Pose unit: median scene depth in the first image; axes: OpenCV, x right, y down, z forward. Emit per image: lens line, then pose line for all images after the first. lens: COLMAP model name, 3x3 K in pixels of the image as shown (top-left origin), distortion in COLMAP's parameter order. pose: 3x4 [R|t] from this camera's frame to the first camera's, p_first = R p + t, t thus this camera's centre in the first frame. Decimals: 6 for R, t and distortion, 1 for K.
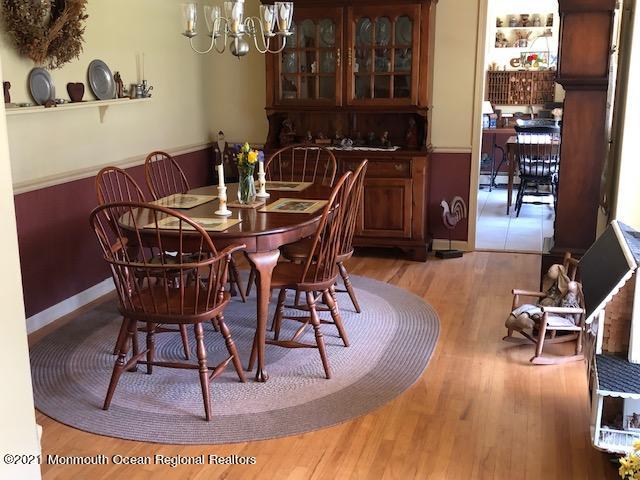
lens RADIAL K [[748.9, 0, 320.5], [0, 748.9, 241.1], [0, 0, 1]] dist [0.011401, 0.000000]
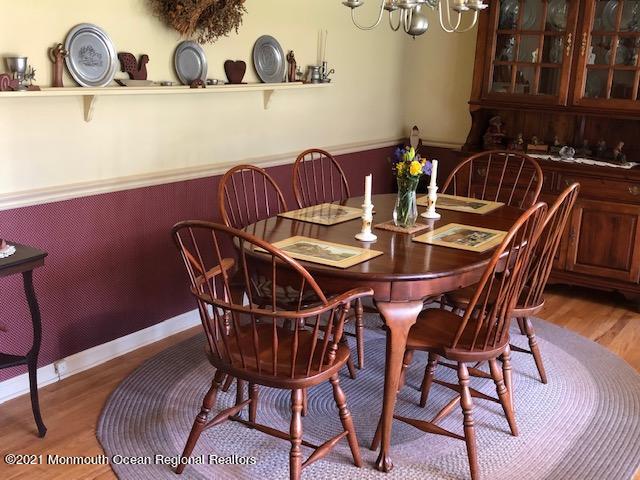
lens RADIAL K [[748.9, 0, 319.1], [0, 748.9, 238.3], [0, 0, 1]] dist [0.011401, 0.000000]
pose [[0.946589, 0.116679, -0.300593, 0.051127], [-0.112475, 0.993161, 0.031318, -0.051233], [0.302191, 0.004164, 0.953238, 0.230333]]
